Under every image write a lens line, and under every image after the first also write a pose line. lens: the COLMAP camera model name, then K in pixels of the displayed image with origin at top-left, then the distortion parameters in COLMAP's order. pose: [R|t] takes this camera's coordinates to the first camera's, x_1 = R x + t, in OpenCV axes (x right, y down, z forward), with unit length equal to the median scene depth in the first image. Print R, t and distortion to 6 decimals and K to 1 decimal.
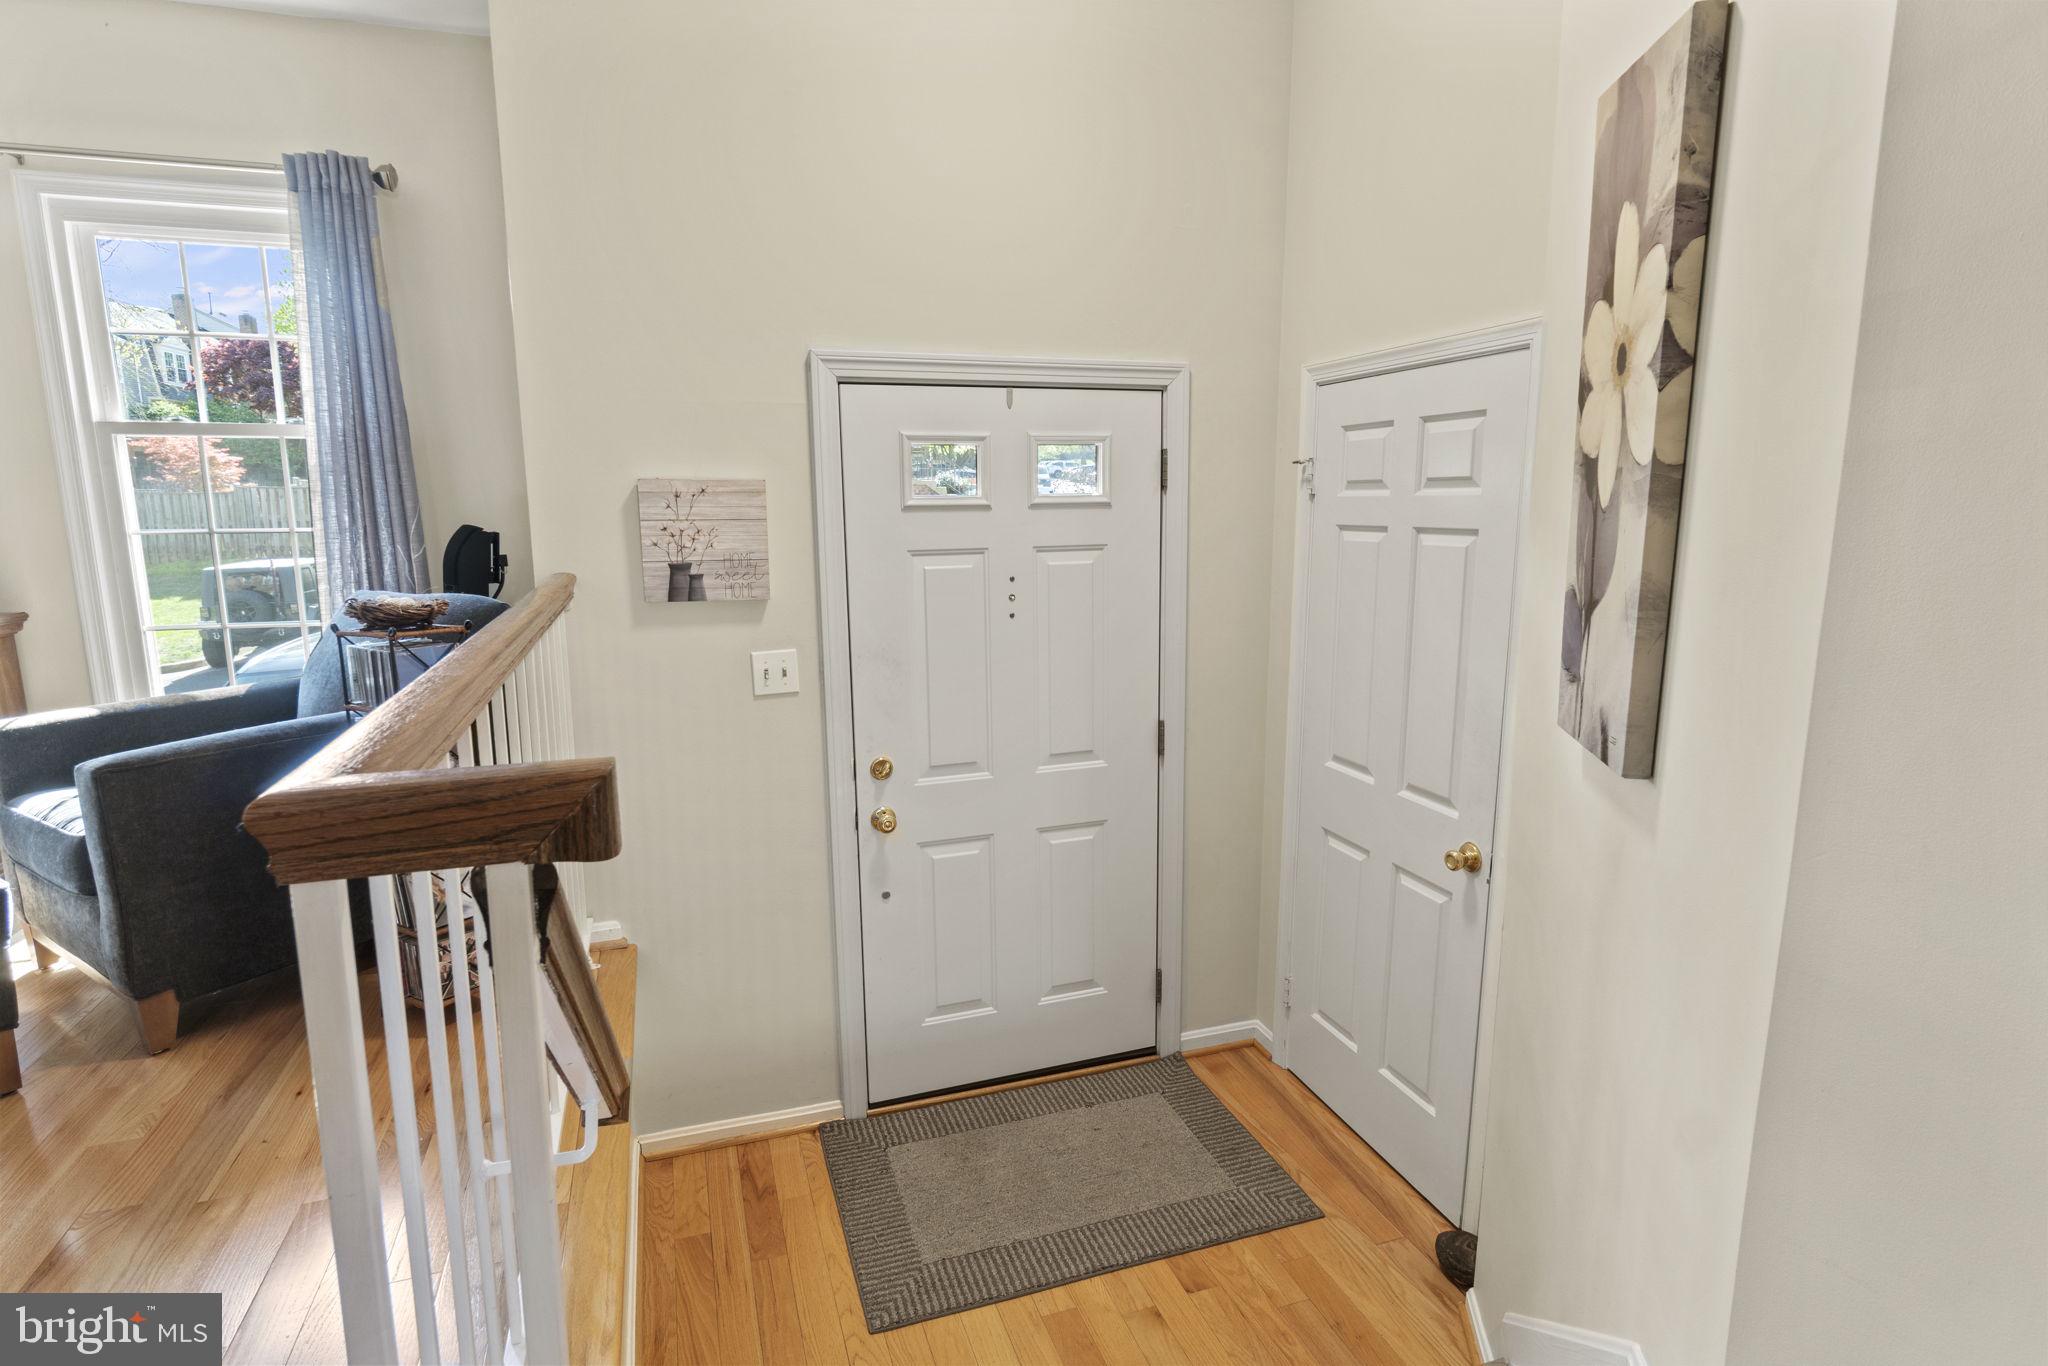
lens RADIAL K [[1033.6, 0, 1024.0], [0, 1033.6, 683.0], [0, 0, 1]] dist [-0.001990, -0.000158]
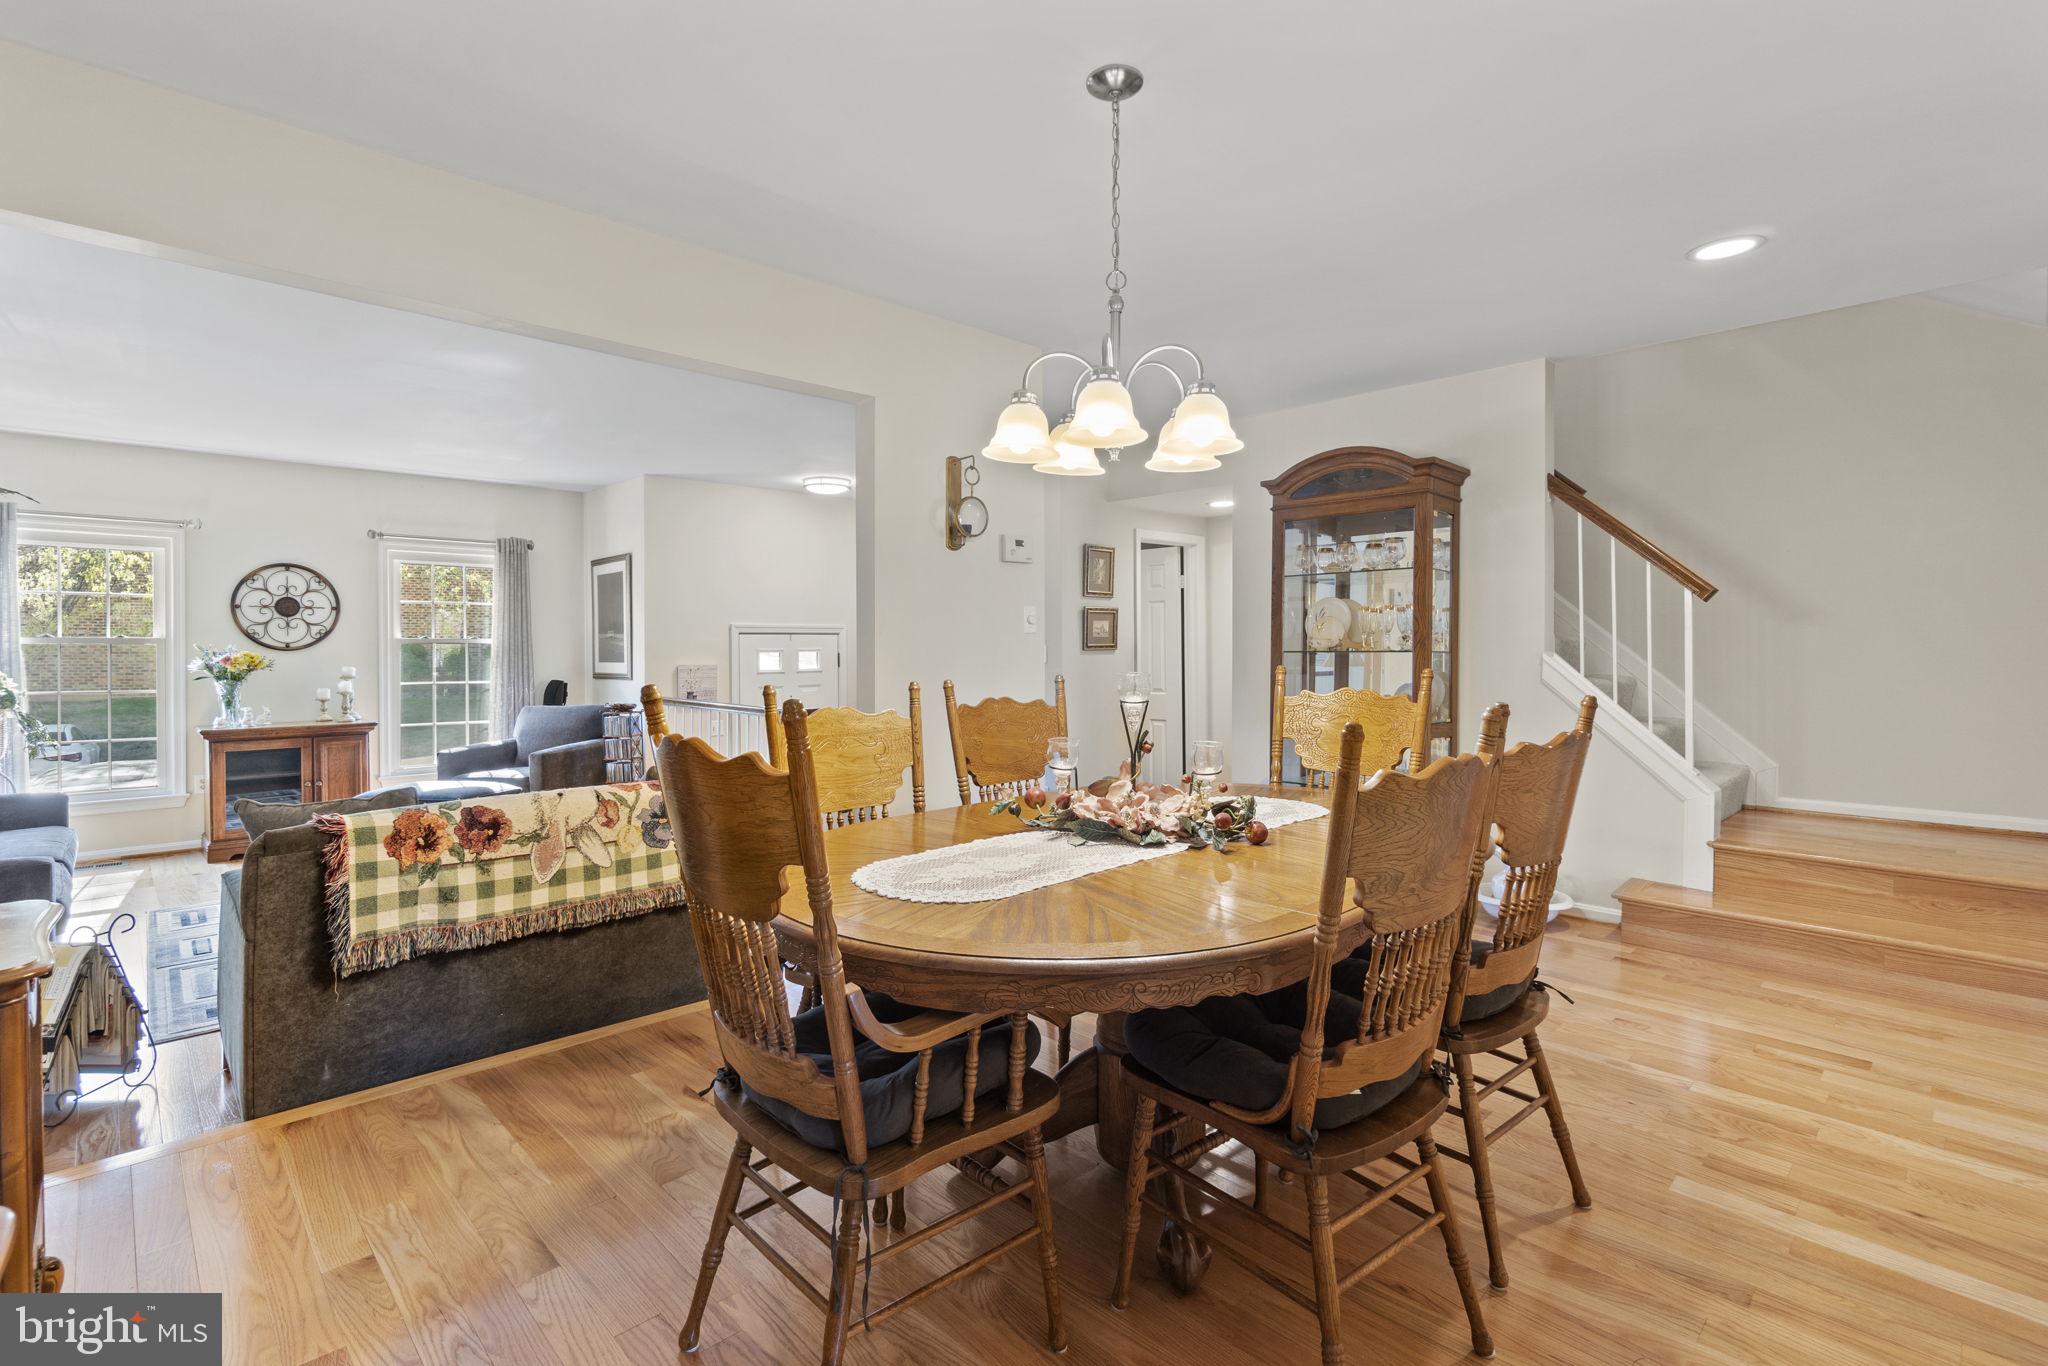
lens RADIAL K [[935.9, 0, 1030.3], [0, 935.9, 656.6], [0, 0, 1]] dist [0.000704, 0.000507]
pose [[0.900839, 0.001428, 0.434151, -0.630942], [0.070899, 0.986087, -0.150355, 0.270155], [-0.428326, 0.166226, 0.888204, -1.921670]]
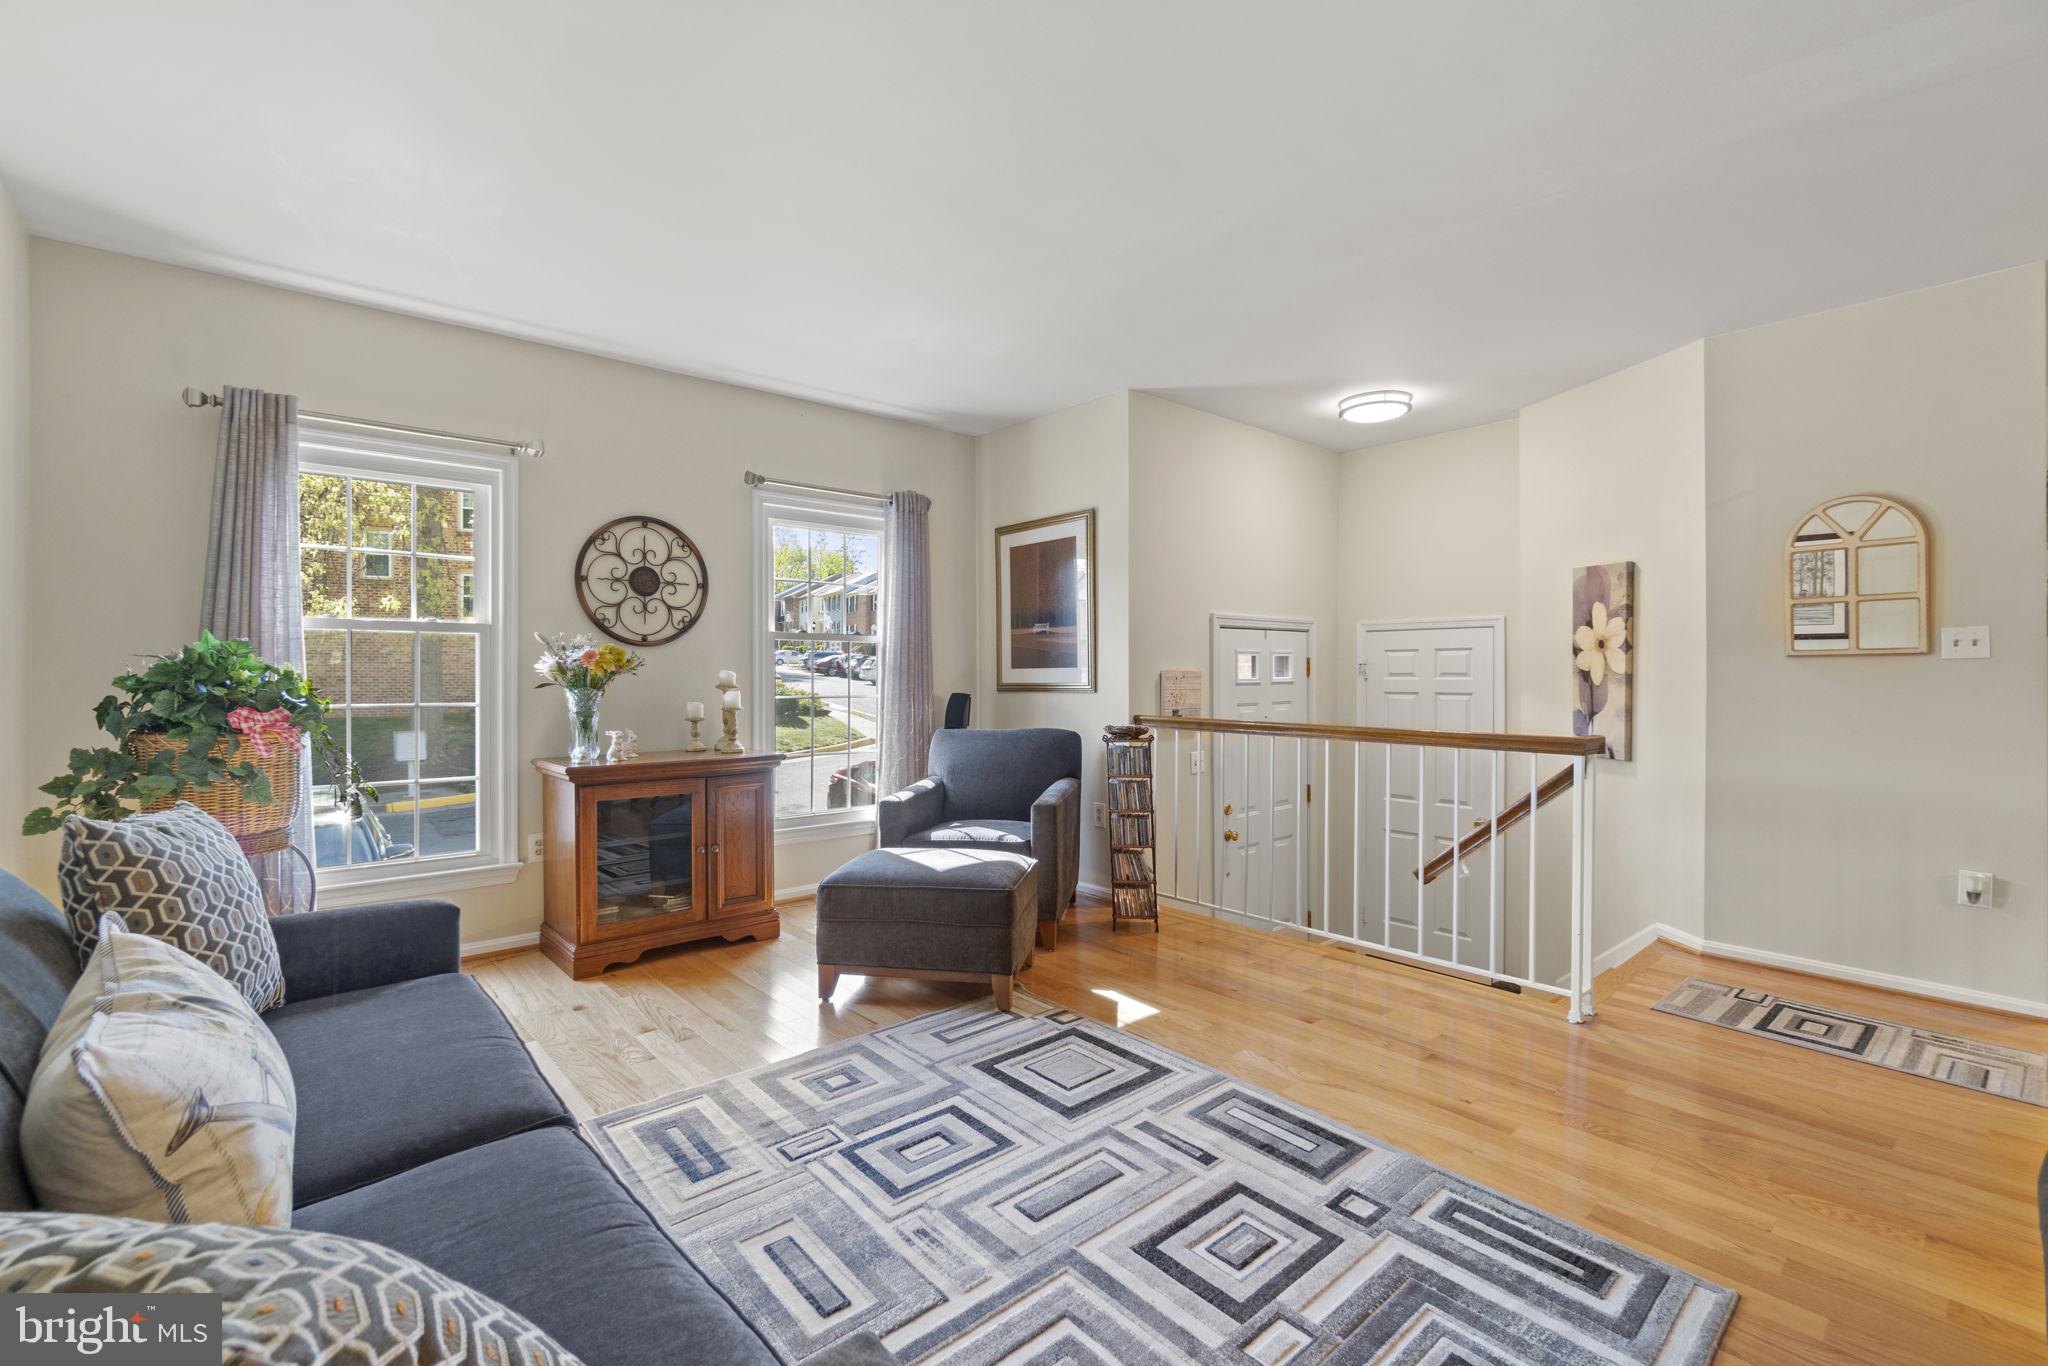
lens RADIAL K [[889.2, 0, 1017.4], [0, 889.2, 672.3], [0, 0, 1]] dist [-0.001597, 0.000323]
pose [[0.923045, 0.006214, 0.384641, -1.333107], [0.061876, 0.984452, -0.164393, 0.087317], [-0.379682, 0.175542, 0.908310, -0.542889]]
